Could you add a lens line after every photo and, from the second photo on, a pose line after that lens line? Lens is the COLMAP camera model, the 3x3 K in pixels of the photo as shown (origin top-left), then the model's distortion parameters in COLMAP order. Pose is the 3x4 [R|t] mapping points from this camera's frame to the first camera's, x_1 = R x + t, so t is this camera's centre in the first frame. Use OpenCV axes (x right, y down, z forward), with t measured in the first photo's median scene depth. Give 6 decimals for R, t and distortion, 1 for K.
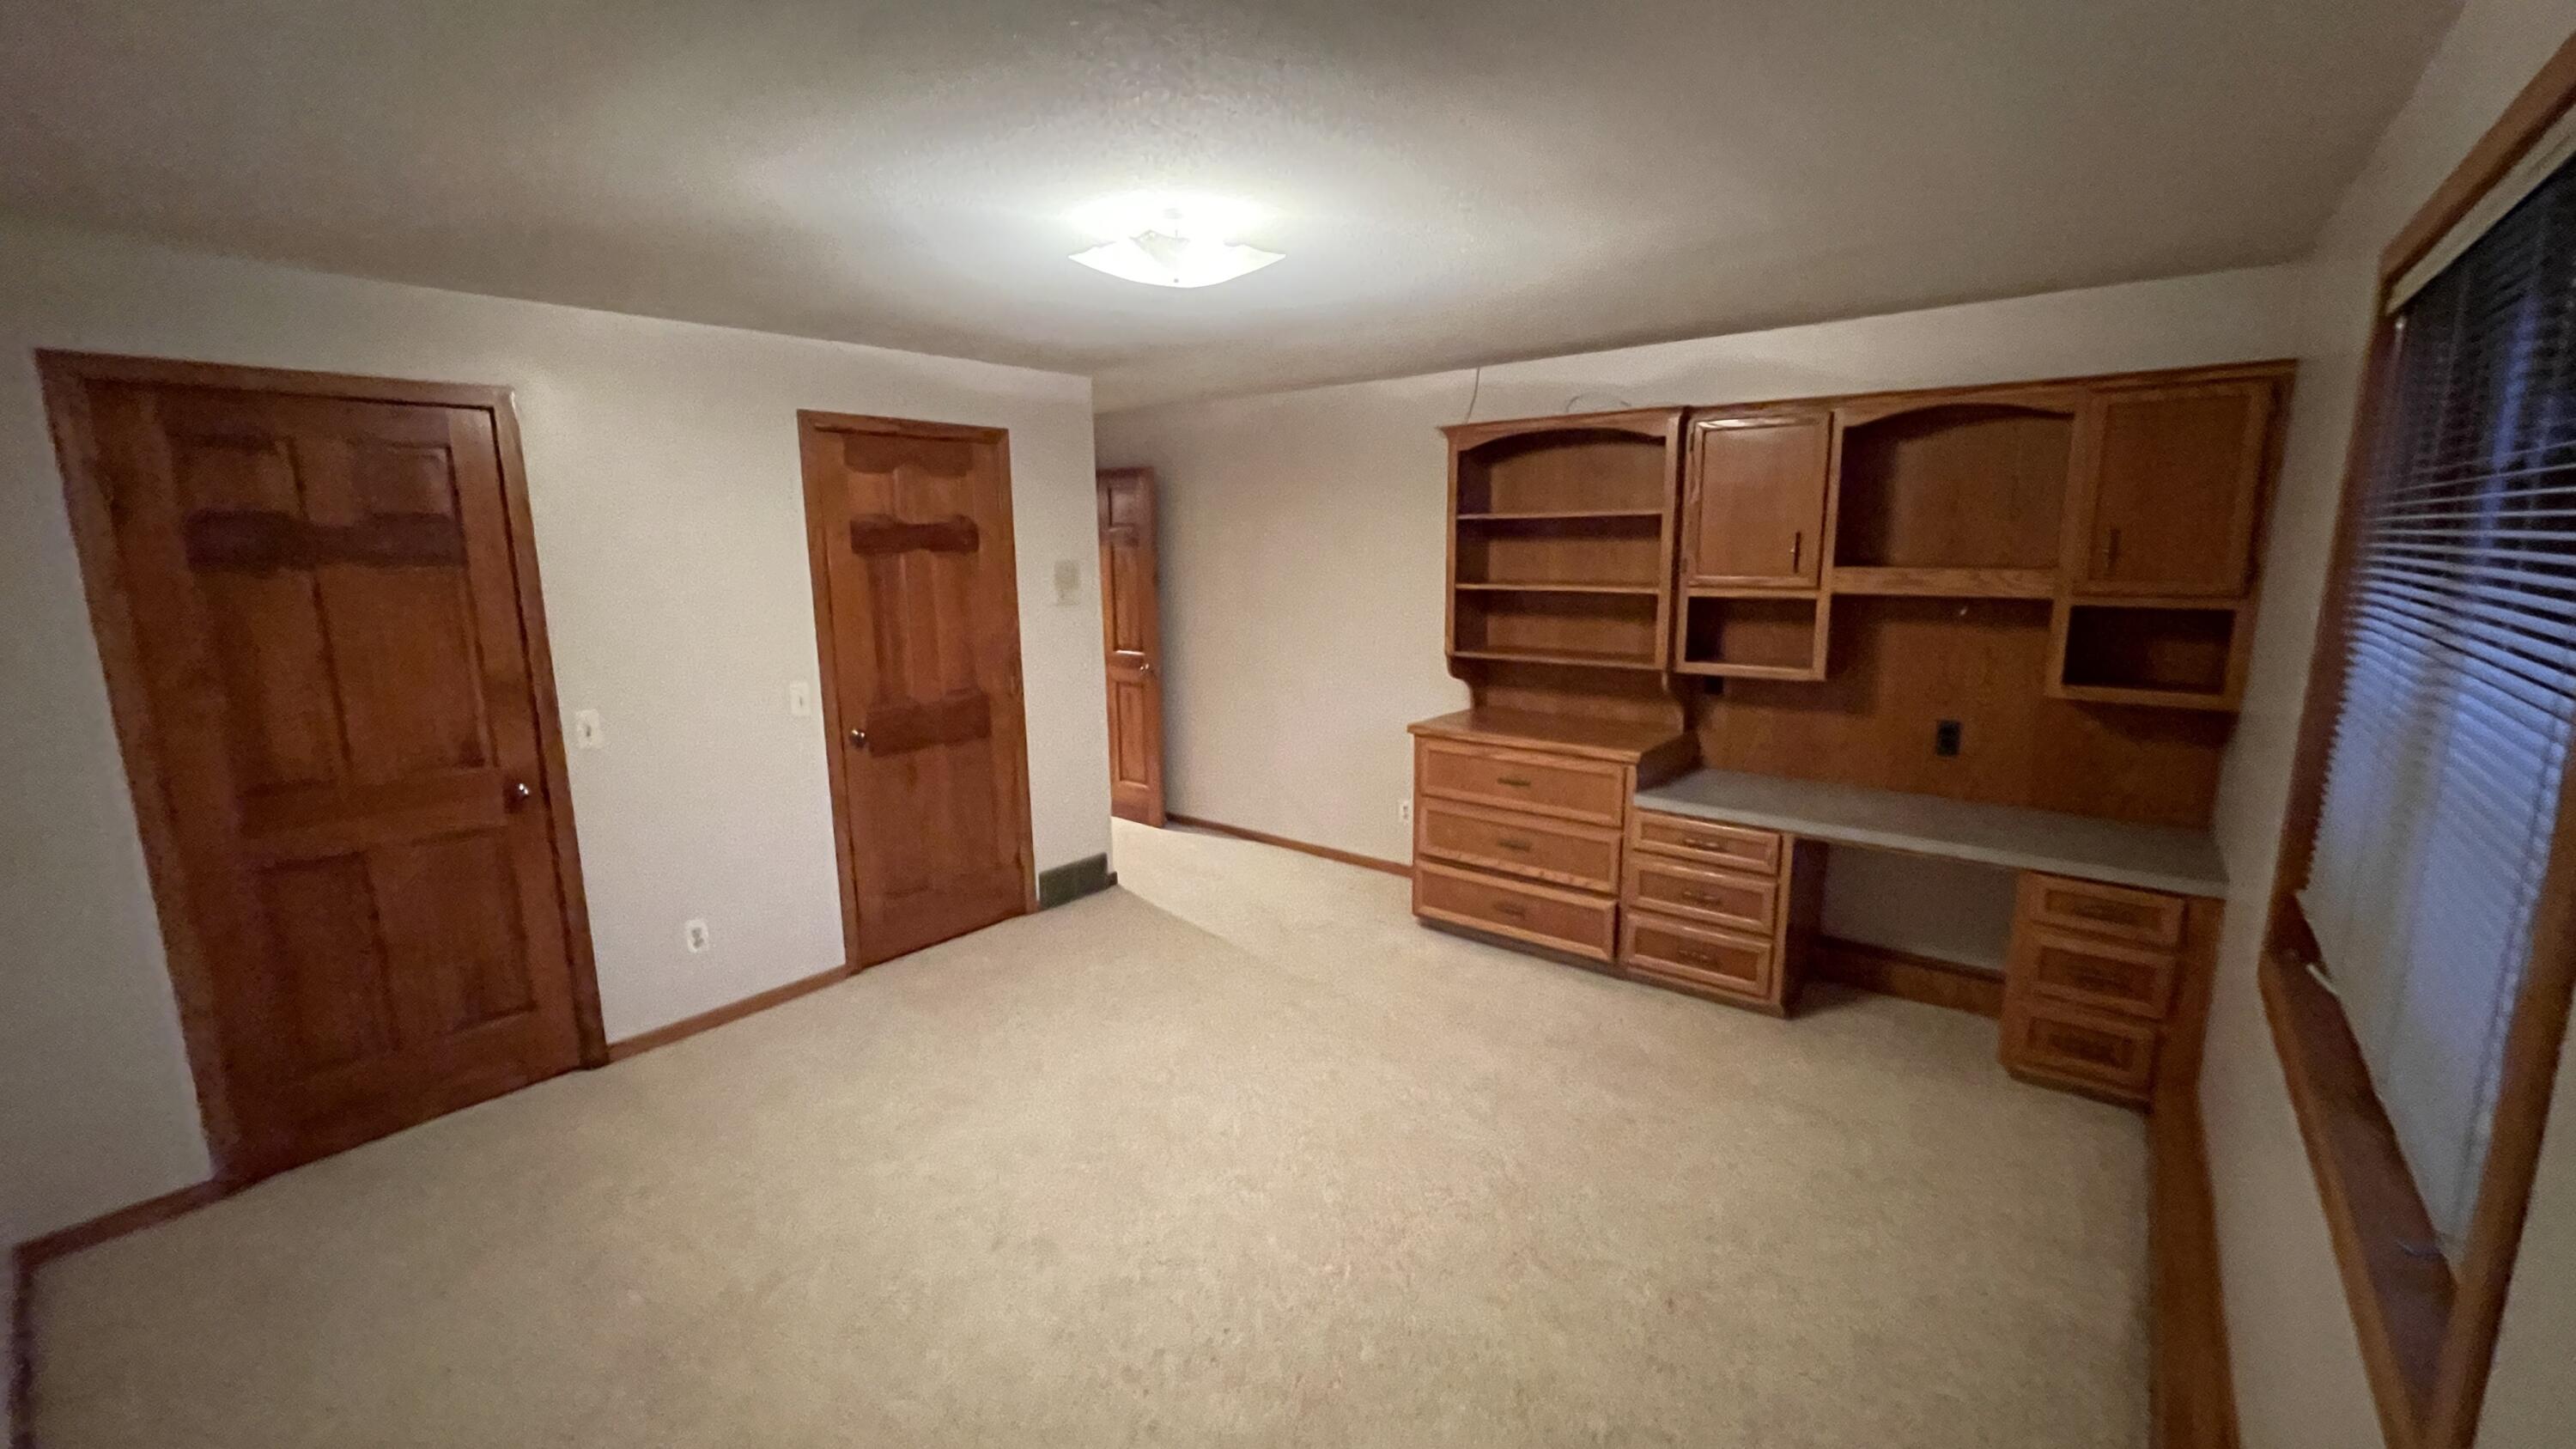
lens RADIAL K [[1040.6, 0, 1275.6], [0, 1040.6, 717.2], [0, 0, 1]] dist [-0.000689, 0.000268]
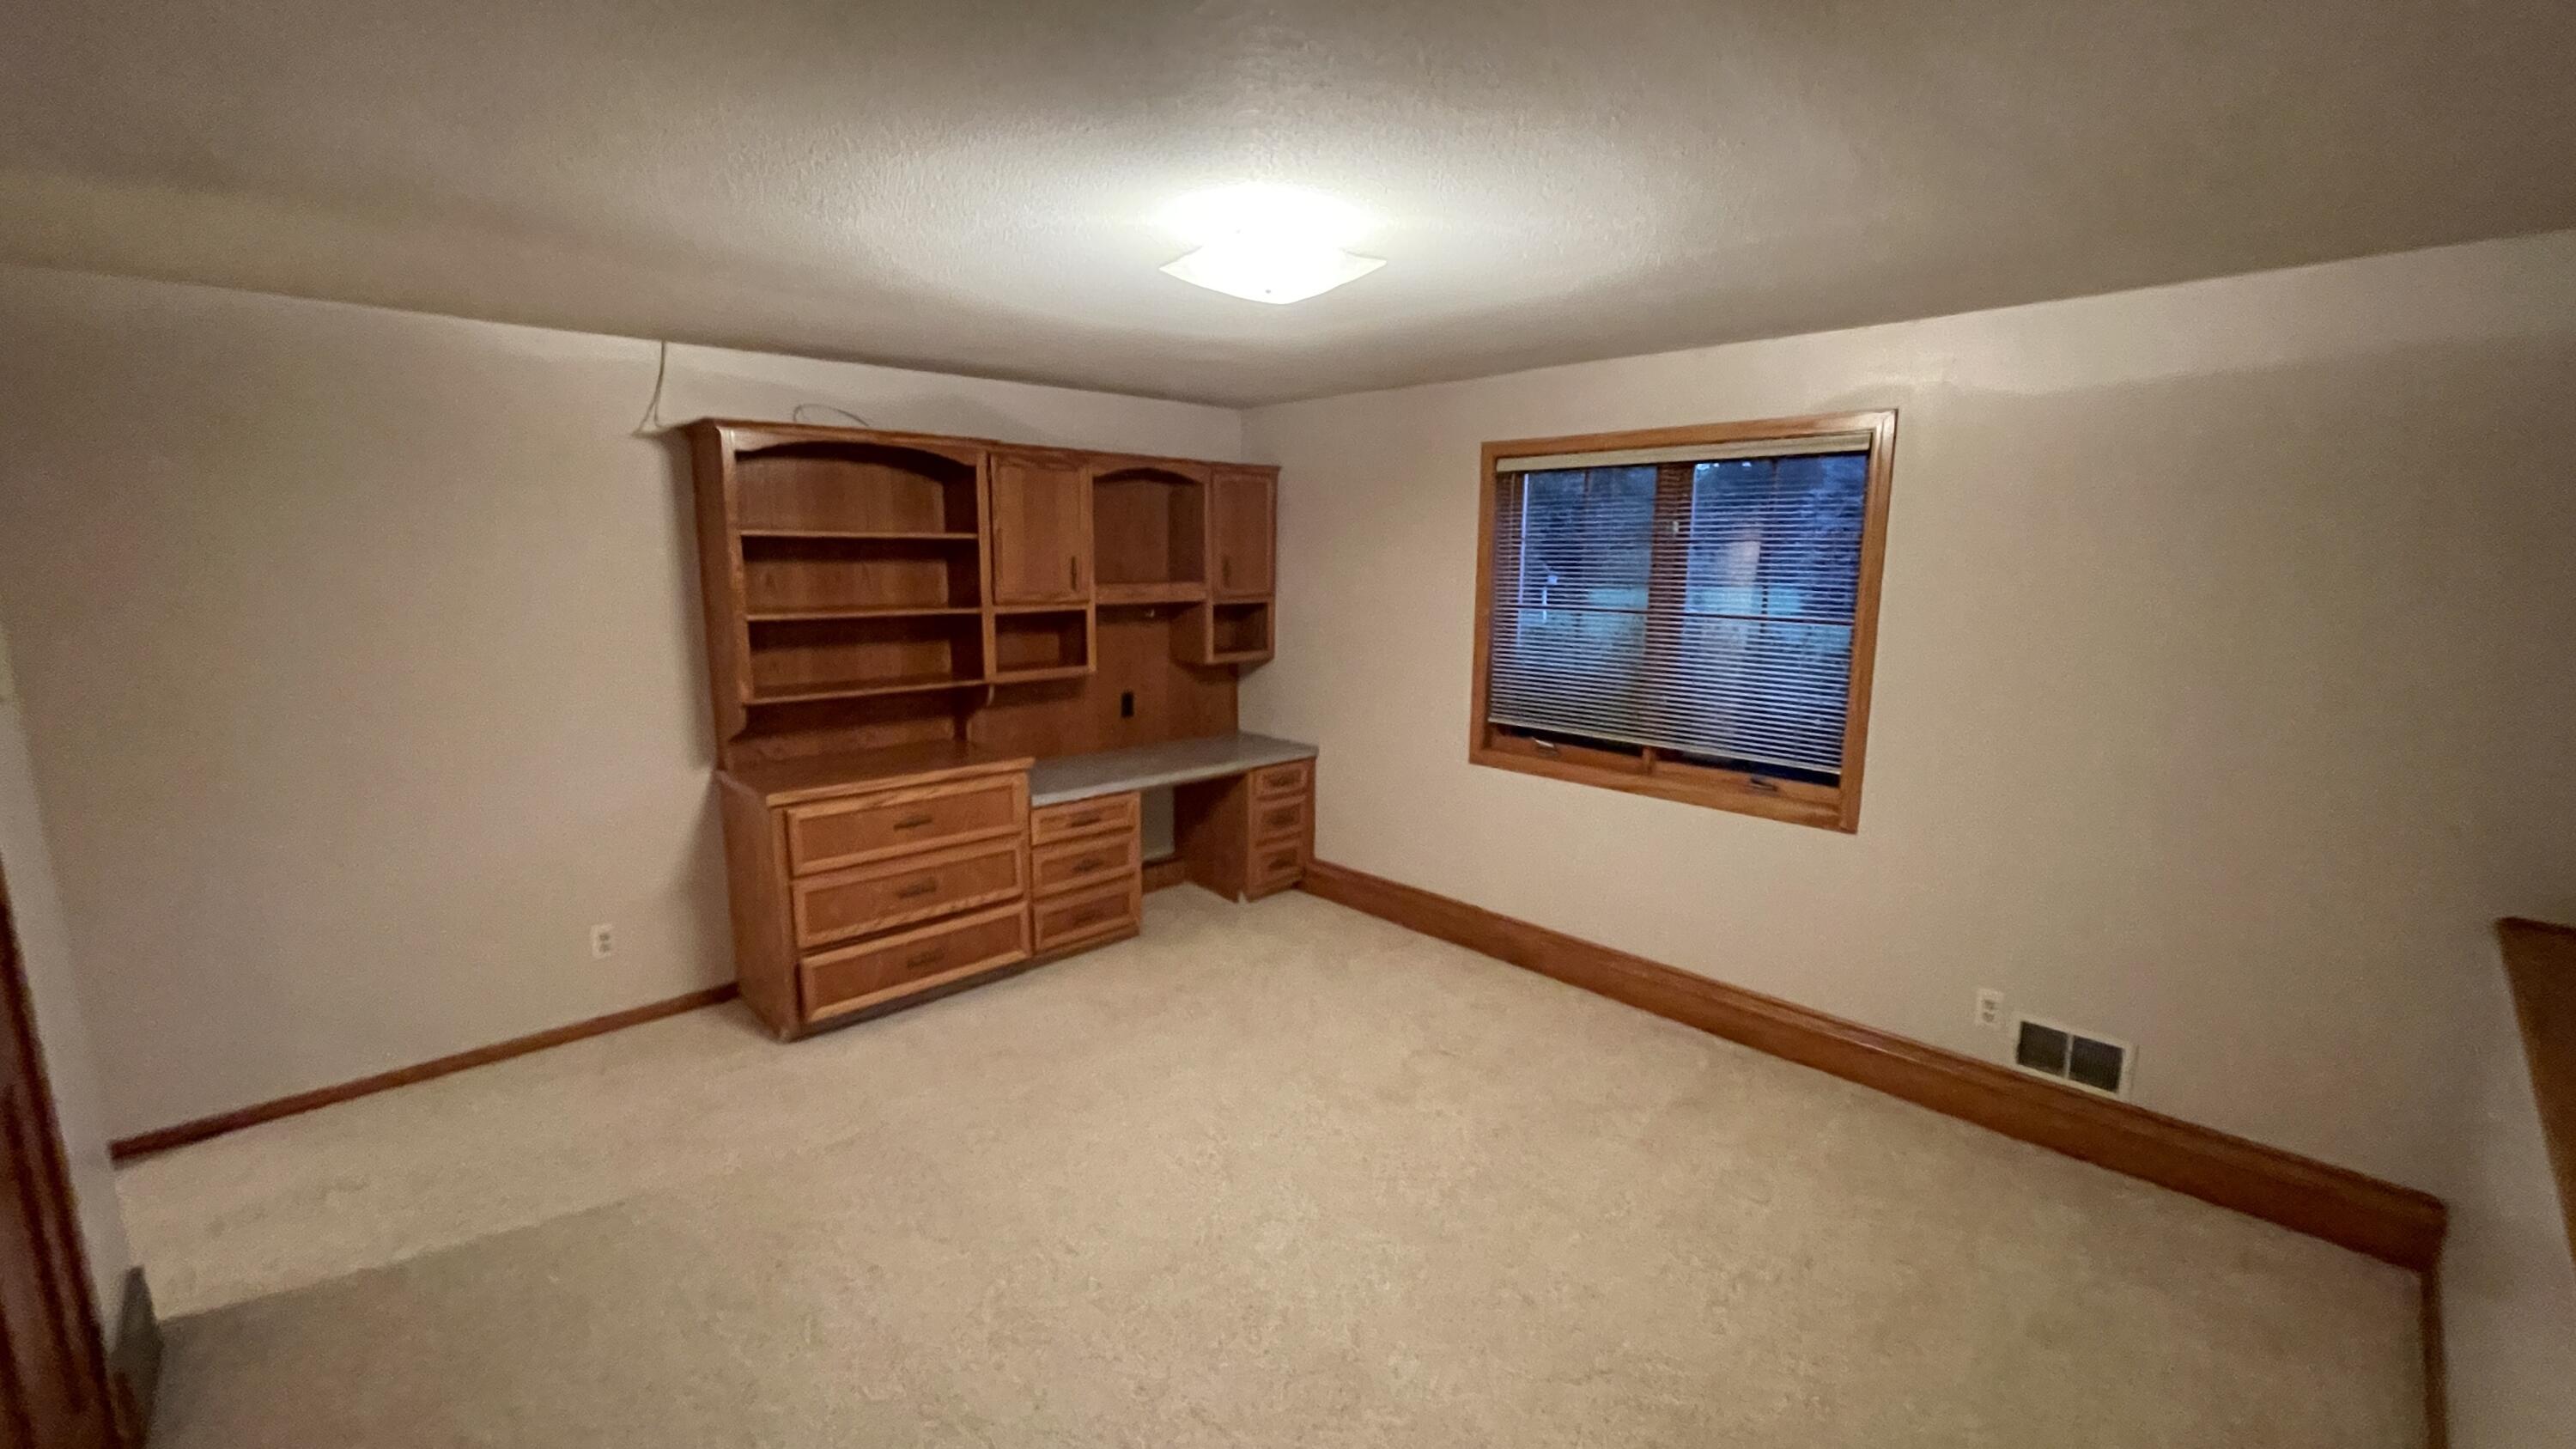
lens RADIAL K [[1040.6, 0, 1275.6], [0, 1040.6, 717.2], [0, 0, 1]] dist [-0.000689, 0.000268]
pose [[0.133911, -0.148189, 0.979851, -0.662259], [0.161050, 0.978866, 0.126030, -0.101346], [-0.977819, 0.140928, 0.154946, 0.560050]]
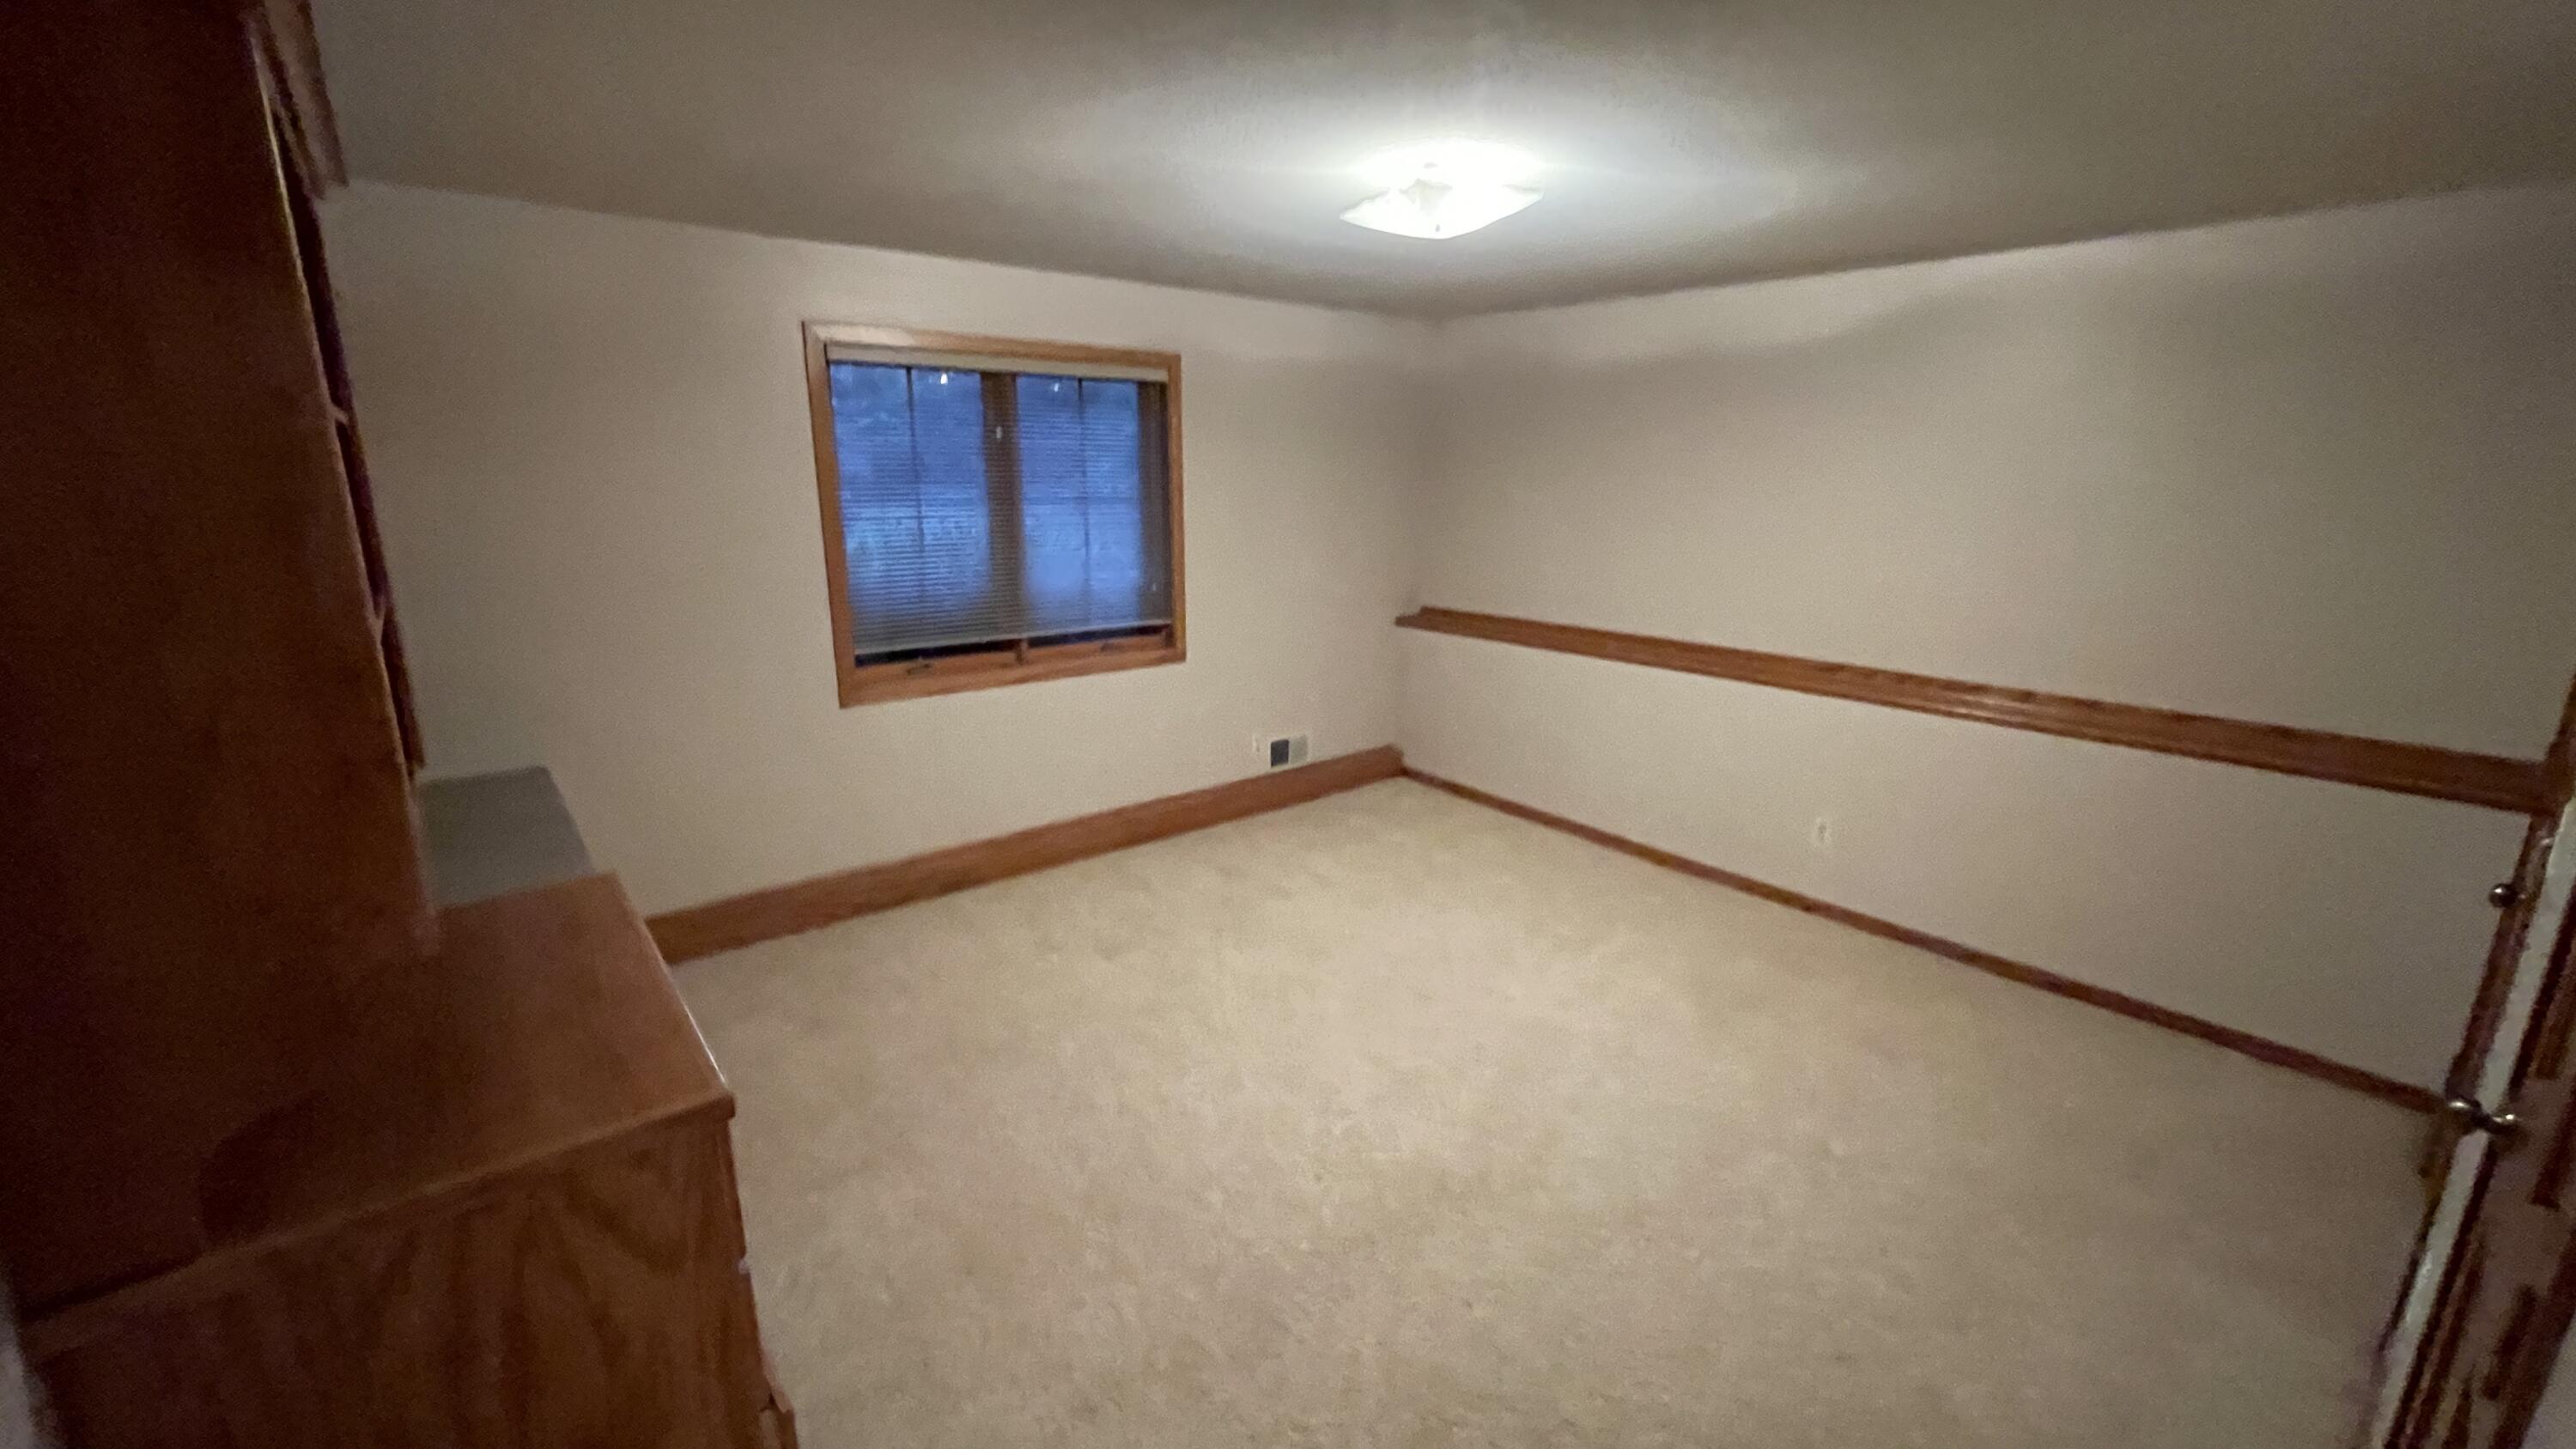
lens RADIAL K [[1040.6, 0, 1275.6], [0, 1040.6, 717.2], [0, 0, 1]] dist [-0.000689, 0.000268]
pose [[-0.980765, -0.055708, 0.187076, -0.097849], [0.025834, 0.912934, 0.407289, -0.250133], [-0.193477, 0.404287, -0.893934, 1.323694]]
